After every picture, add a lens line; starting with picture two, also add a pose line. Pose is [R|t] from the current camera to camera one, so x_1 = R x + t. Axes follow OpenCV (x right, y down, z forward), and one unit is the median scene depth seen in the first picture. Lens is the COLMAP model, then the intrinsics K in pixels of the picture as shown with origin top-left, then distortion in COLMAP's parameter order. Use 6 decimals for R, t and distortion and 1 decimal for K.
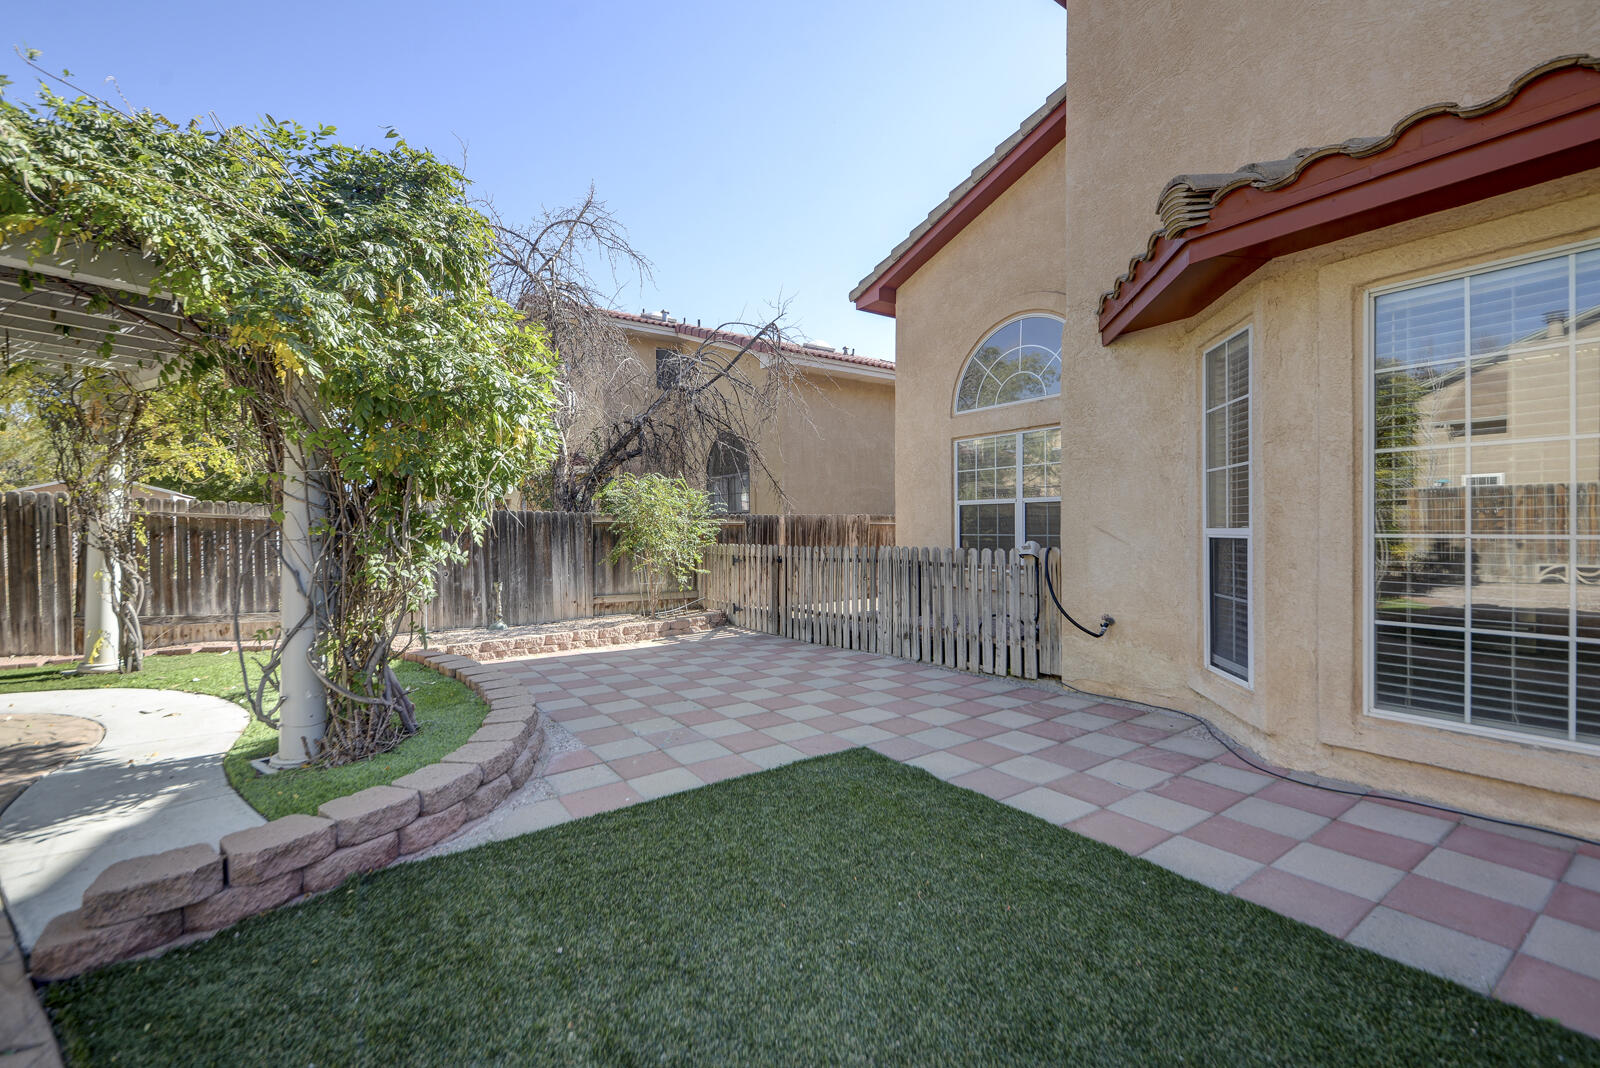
lens RADIAL K [[674.1, 0, 796.1], [0, 674.1, 528.5], [0, 0, 1]] dist [0.018735, -0.012196]
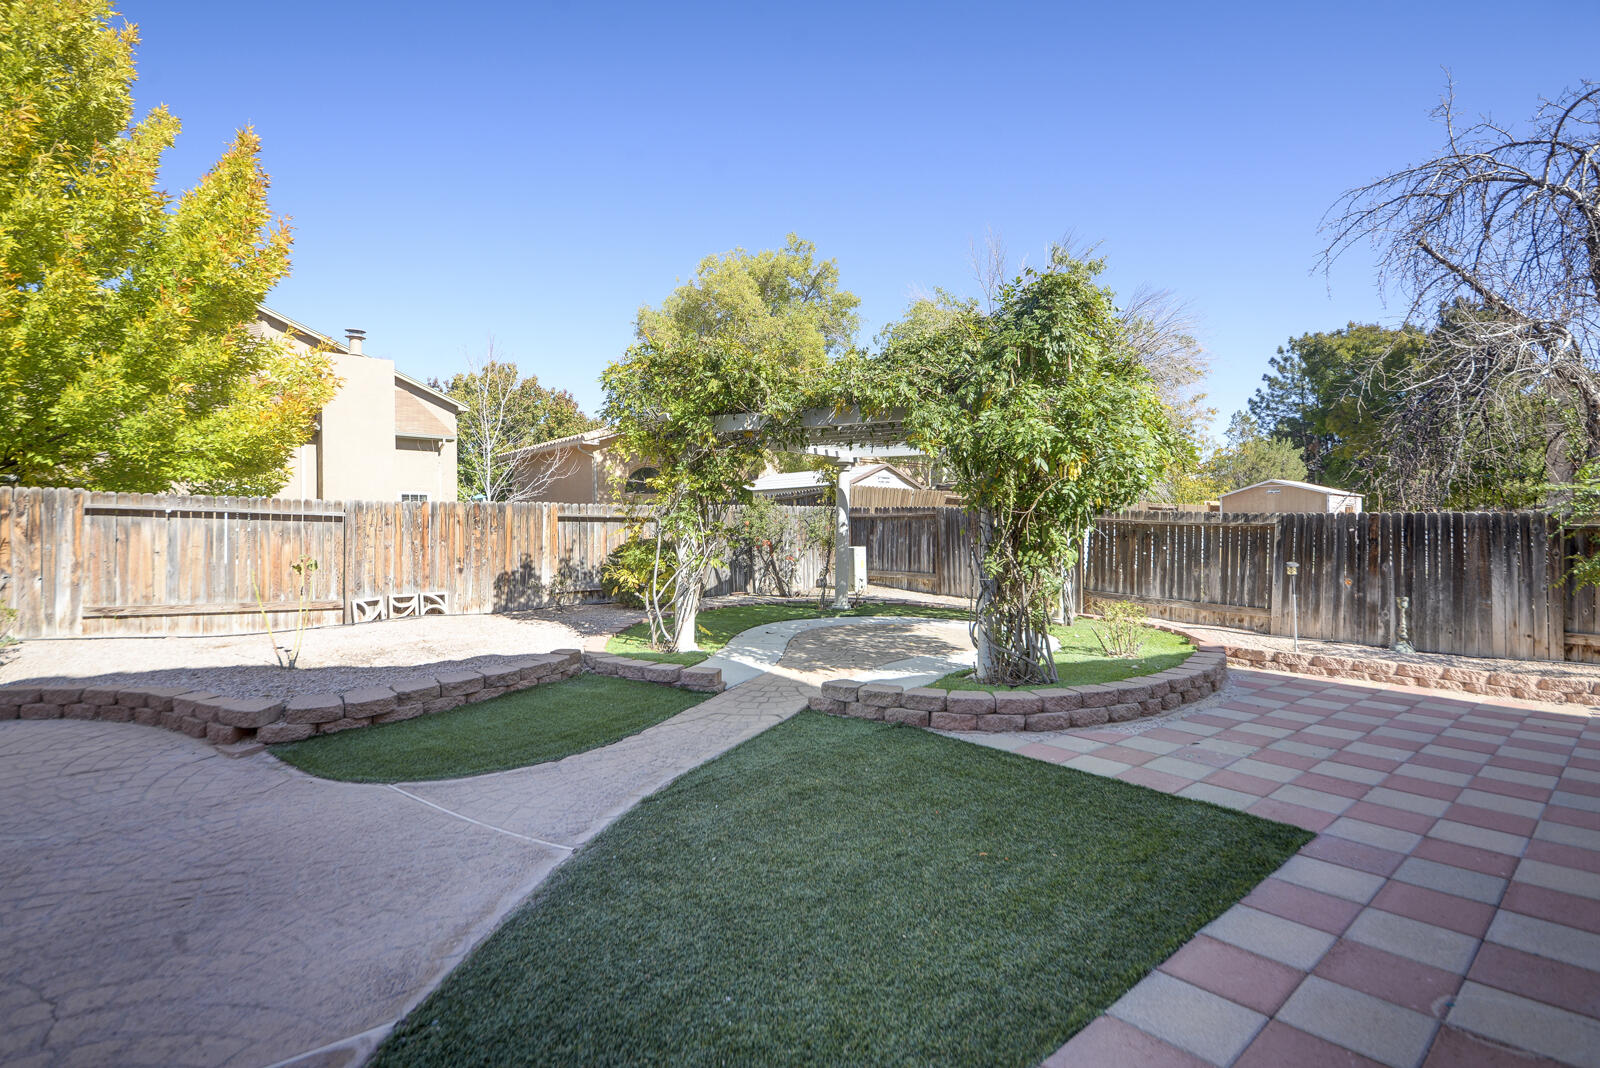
lens RADIAL K [[734.0, 0, 800.6], [0, 734.0, 525.0], [0, 0, 1]] dist [-0.005513, -0.003003]
pose [[0.099810, 0.004037, -0.994998, 0.856783], [0.000995, 0.999991, 0.004157, -0.035763], [0.995006, -0.001405, 0.099805, 0.316505]]
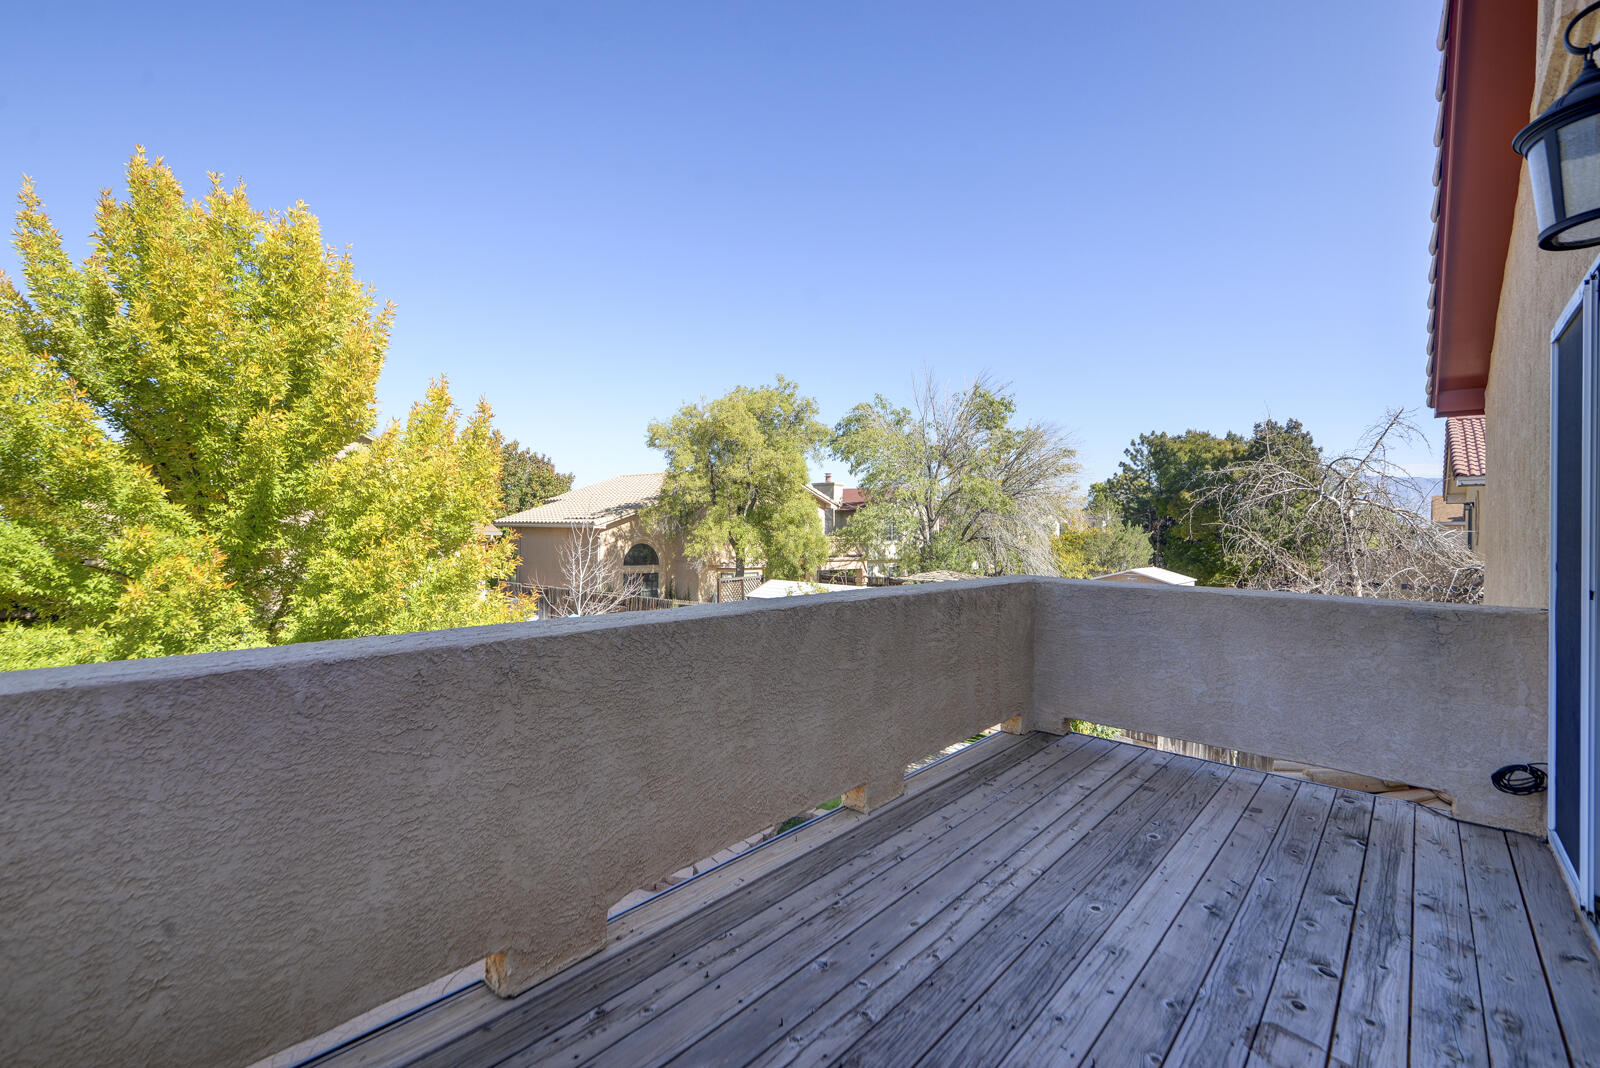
lens RADIAL K [[684.2, 0, 781.1], [0, 684.2, 537.4], [0, 0, 1]] dist [0.006968, -0.000399]
pose [[0.223380, 0.013680, -0.974636, 1.675007], [-0.025299, 0.999646, 0.008232, -0.785960], [0.974403, 0.022818, 0.223647, -0.653332]]
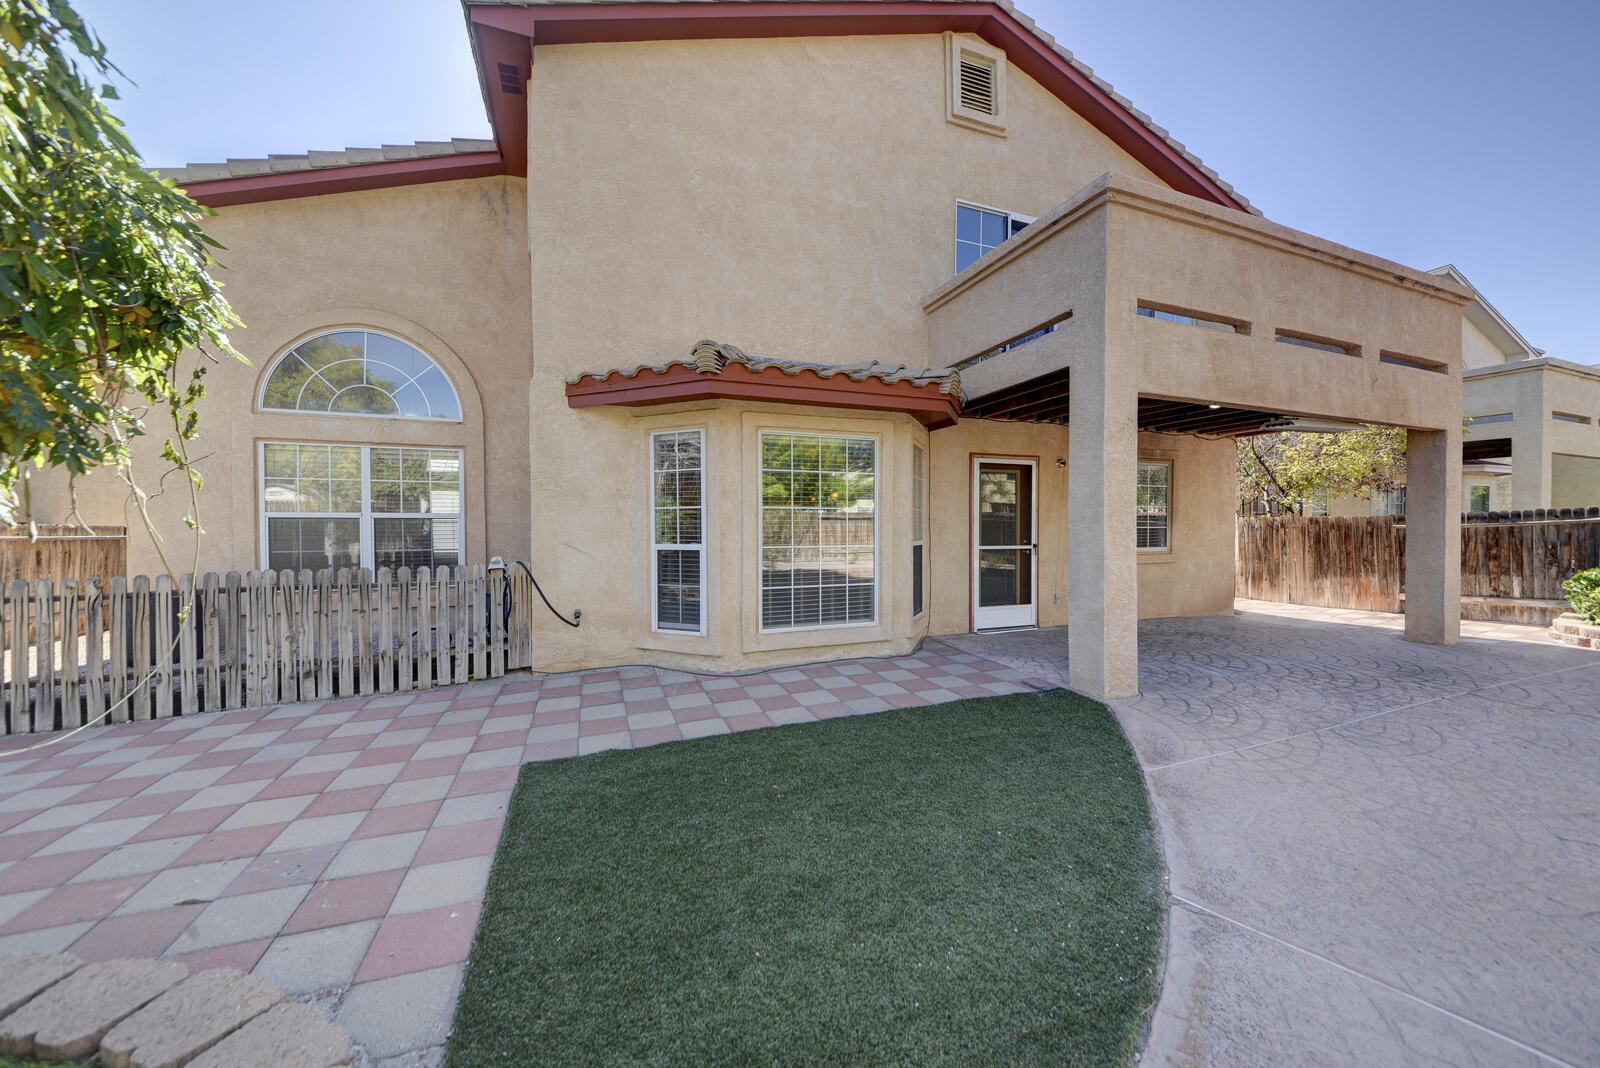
lens RADIAL K [[566.2, 0, 796.7], [0, 566.2, 523.7], [0, 0, 1]] dist [-0.005388, -0.004362]
pose [[0.242599, 0.008615, 0.970088, -0.632542], [0.008326, 0.999905, -0.010962, -0.032230], [-0.970091, 0.010736, 0.242504, 0.367116]]
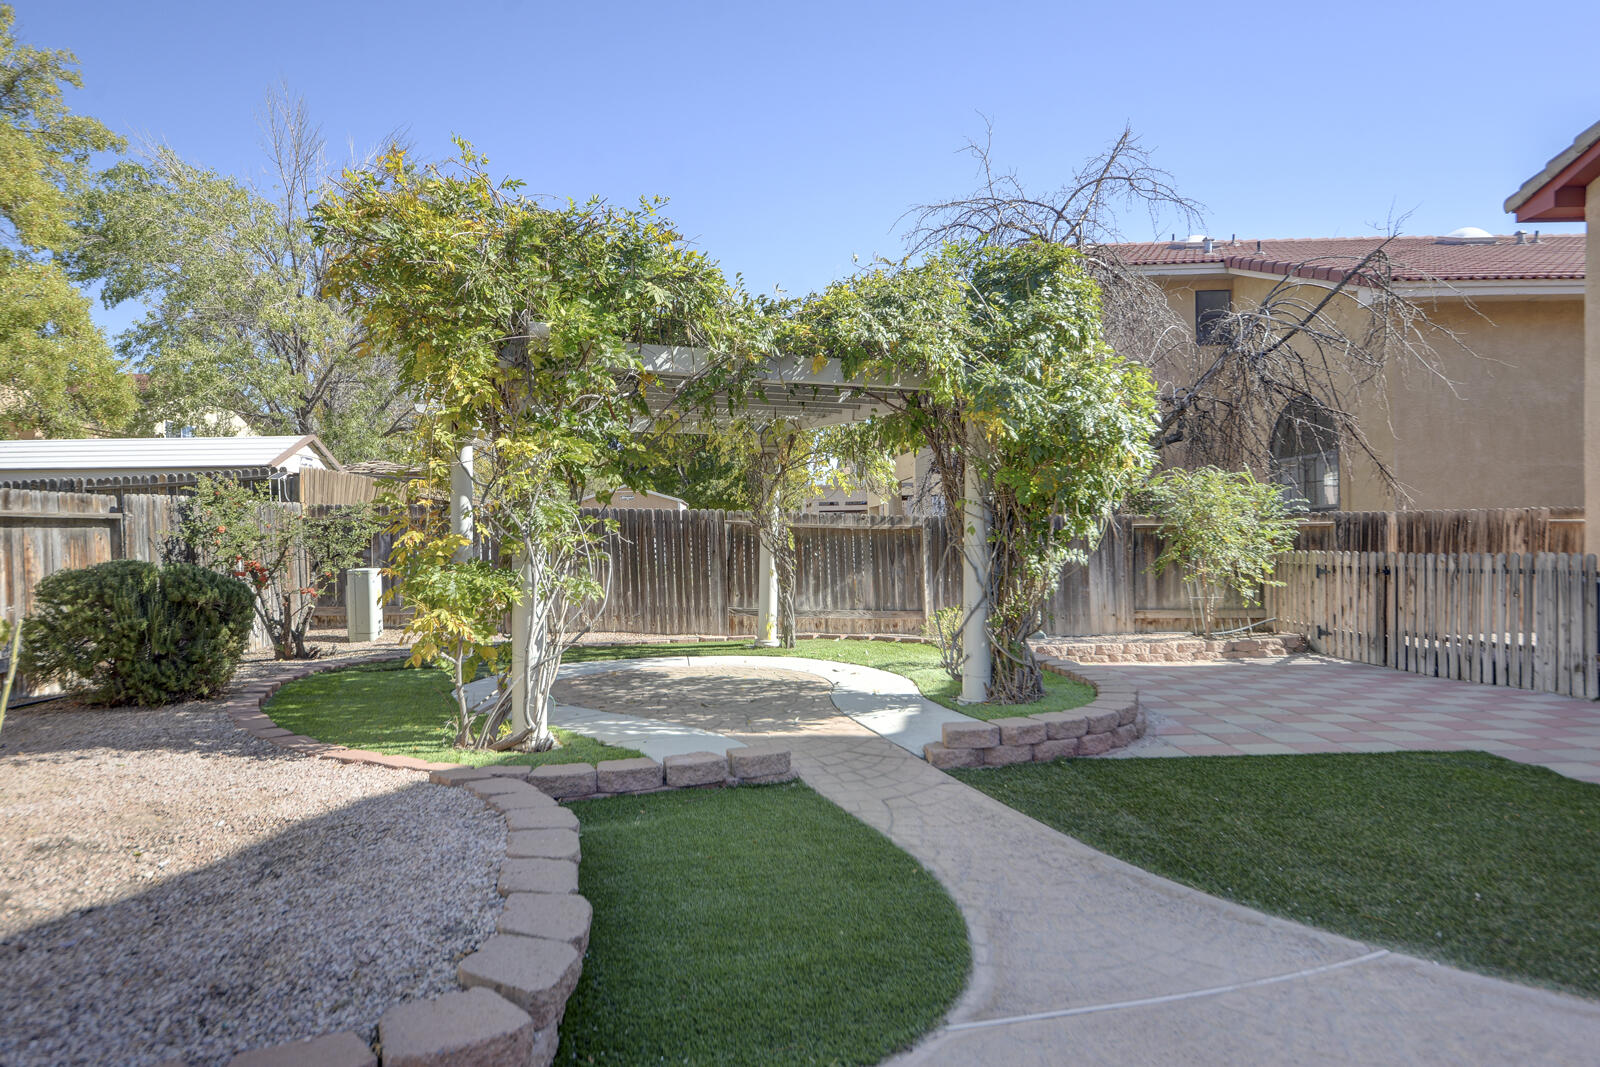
lens RADIAL K [[986.6, 0, 762.0], [0, 986.6, 555.2], [0, 0, 1]] dist [0.028484, -0.008075]
pose [[0.831183, 0.004058, -0.555985, 0.035317], [0.010194, 0.999694, 0.022536, -0.012288], [0.555906, -0.024399, 0.830887, -0.818825]]
